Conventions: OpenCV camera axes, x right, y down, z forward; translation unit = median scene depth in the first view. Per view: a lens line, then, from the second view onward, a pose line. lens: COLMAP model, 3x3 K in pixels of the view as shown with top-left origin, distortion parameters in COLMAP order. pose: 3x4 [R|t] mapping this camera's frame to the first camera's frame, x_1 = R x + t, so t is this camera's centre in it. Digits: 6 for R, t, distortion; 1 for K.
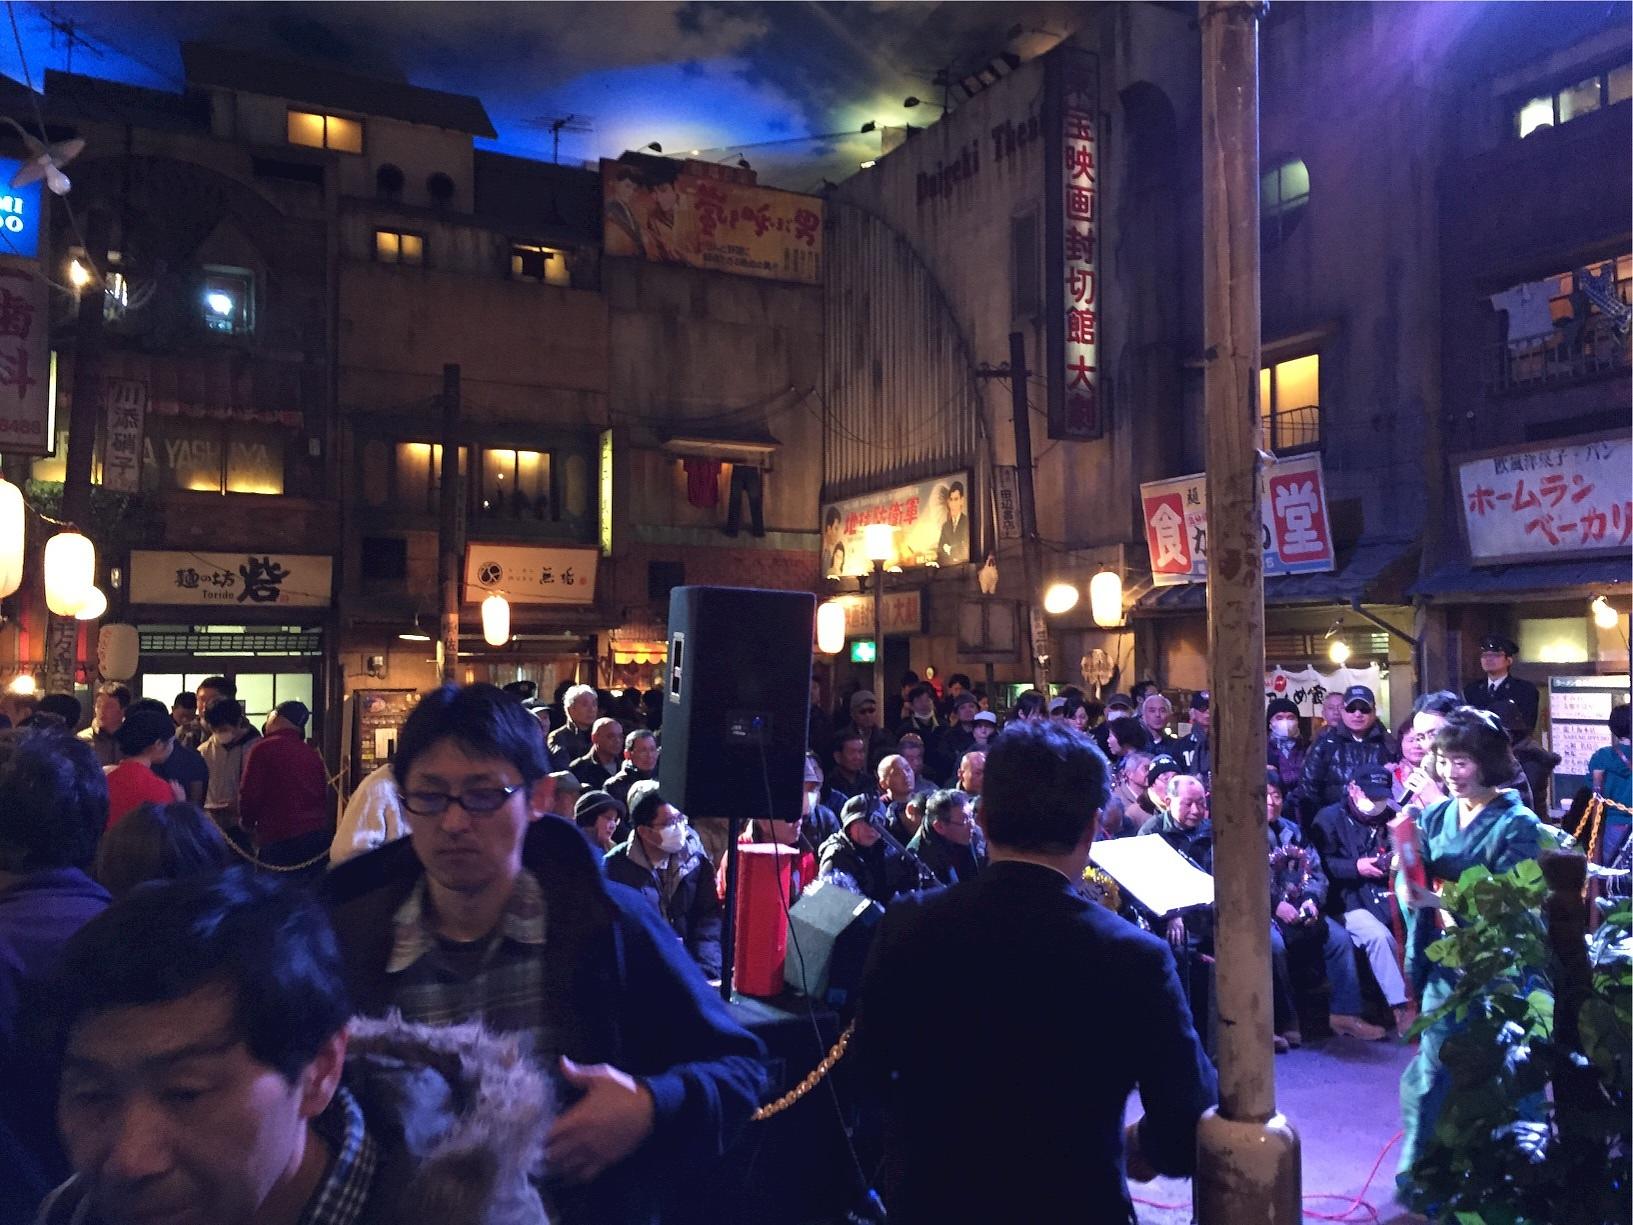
lens RADIAL K [[1390.2, 0, 816.5], [0, 1390.2, 612.5], [0, 0, 1]] dist [0.097311, -0.143620]
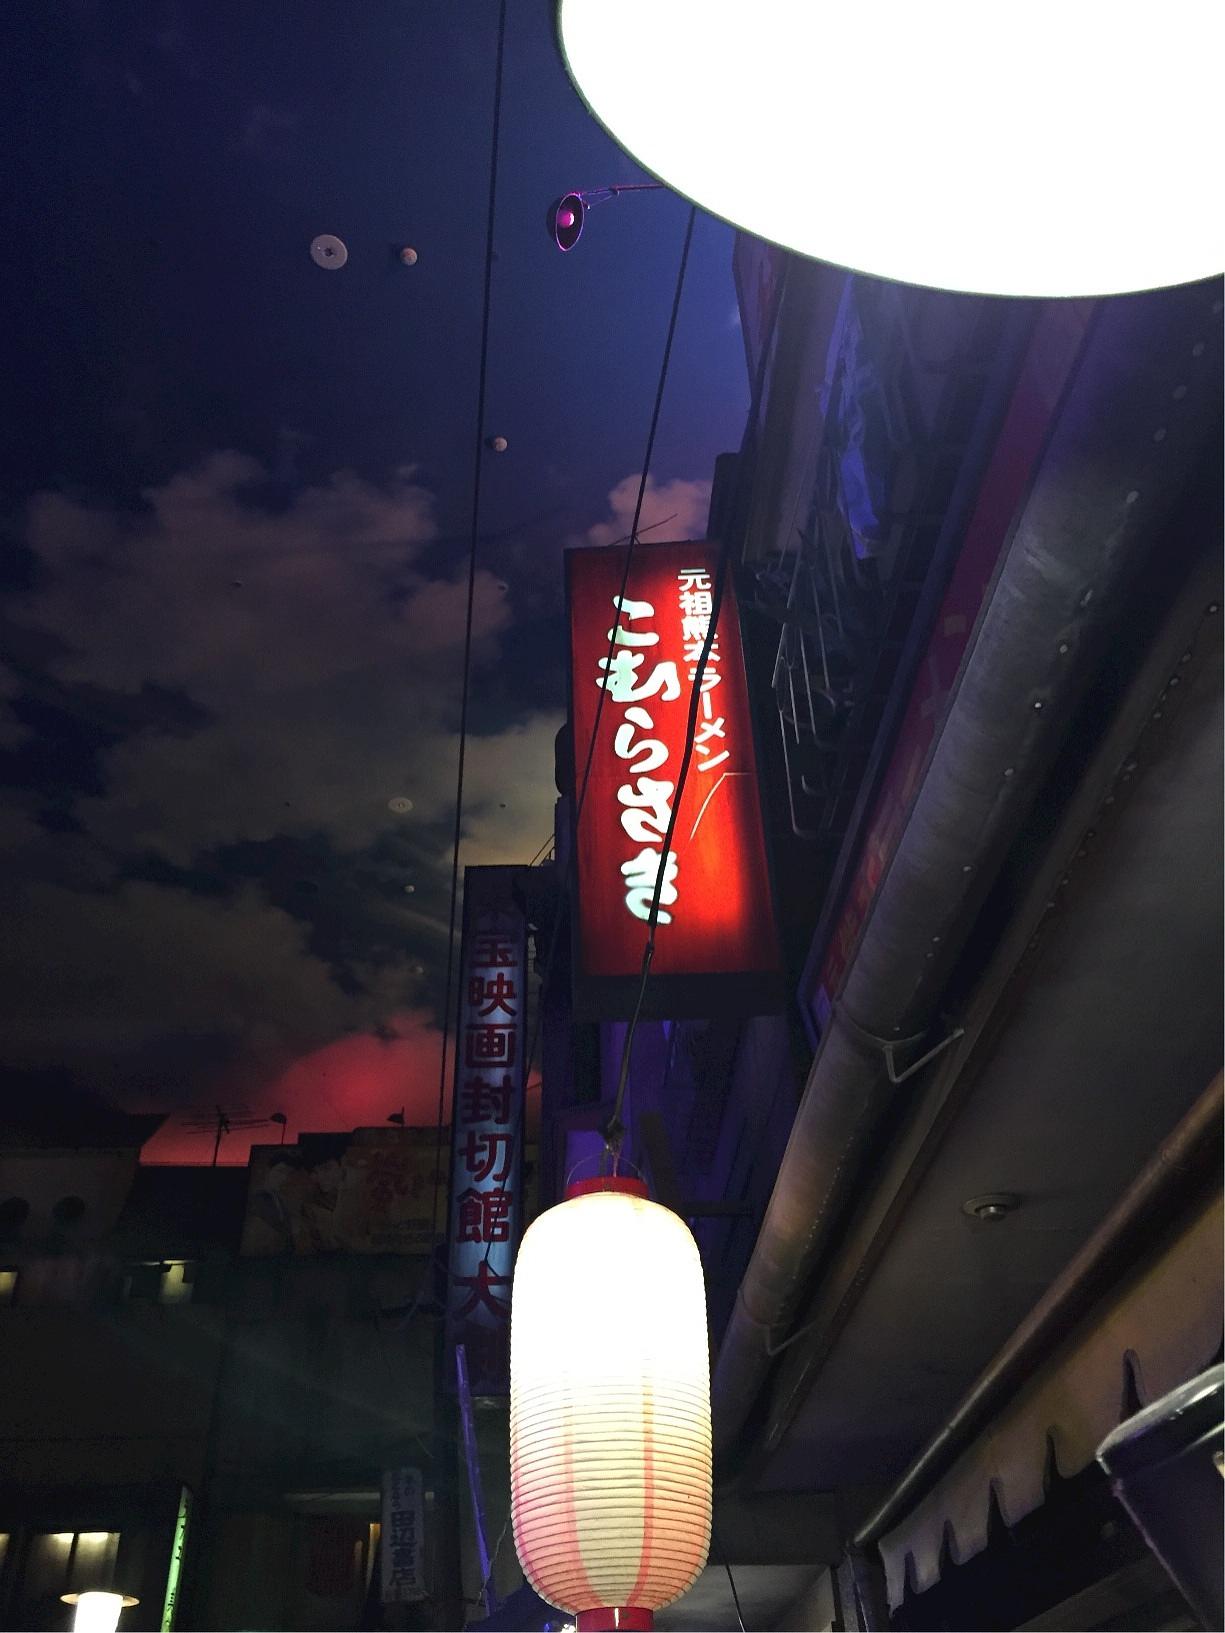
lens RADIAL K [[1390.2, 0, 612.5], [0, 1390.2, 816.5], [0, 0, 1]] dist [0.097311, -0.143620]
pose [[0.905328, -0.270817, -0.327169, 0.445832], [0.039857, 0.821104, -0.569385, 0.014438], [0.422839, 0.502440, 0.754163, 0.387098]]
